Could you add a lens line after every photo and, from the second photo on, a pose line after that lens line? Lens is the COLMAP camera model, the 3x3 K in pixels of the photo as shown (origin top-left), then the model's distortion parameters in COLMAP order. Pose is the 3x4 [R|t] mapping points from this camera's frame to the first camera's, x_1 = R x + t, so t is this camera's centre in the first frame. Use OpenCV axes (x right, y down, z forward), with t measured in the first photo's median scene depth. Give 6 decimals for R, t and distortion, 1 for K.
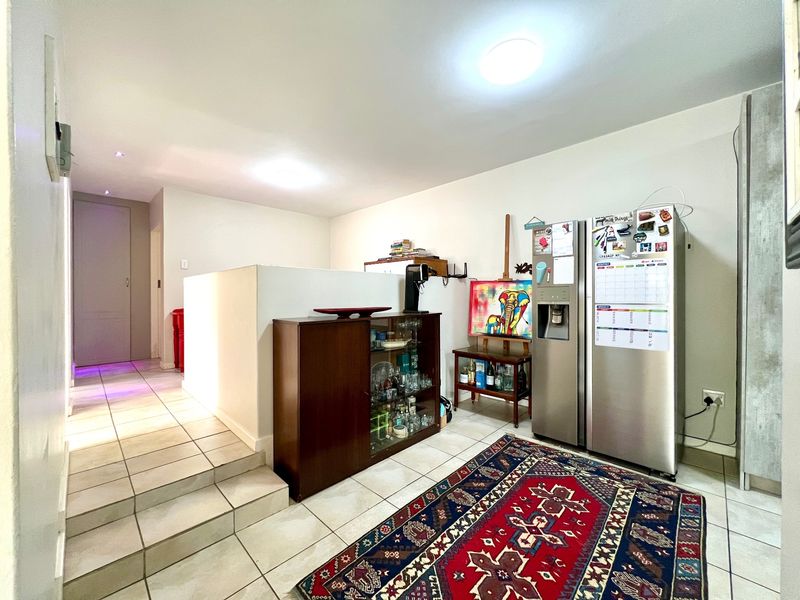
lens RADIAL K [[319.7, 0, 399.4], [0, 319.7, 295.6], [0, 0, 1]] dist [0.000515, 0.000352]
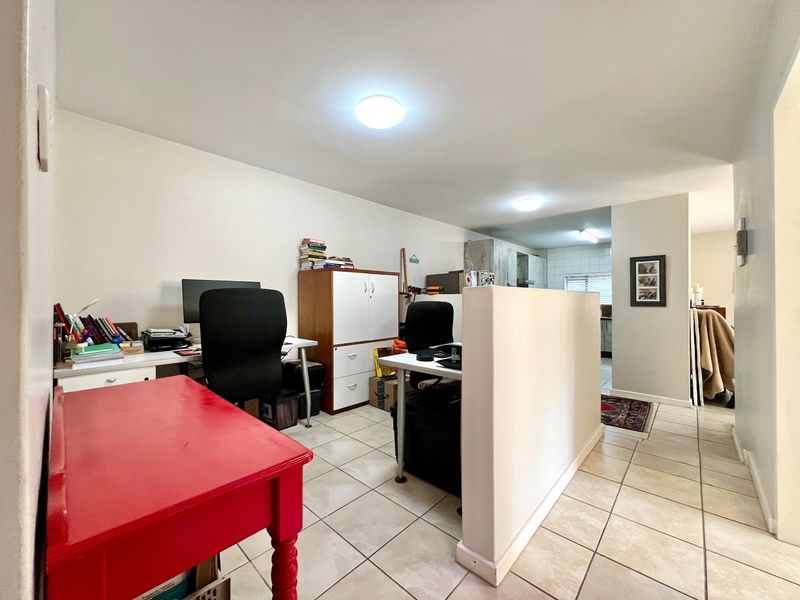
lens RADIAL K [[319.7, 0, 398.2], [0, 319.7, 296.6], [0, 0, 1]] dist [0.000515, 0.000352]
pose [[-0.033830, 0.011063, 0.999366, -1.352280], [0.006684, 0.999919, -0.010842, -0.049194], [-0.999405, 0.006313, -0.033901, 1.458825]]
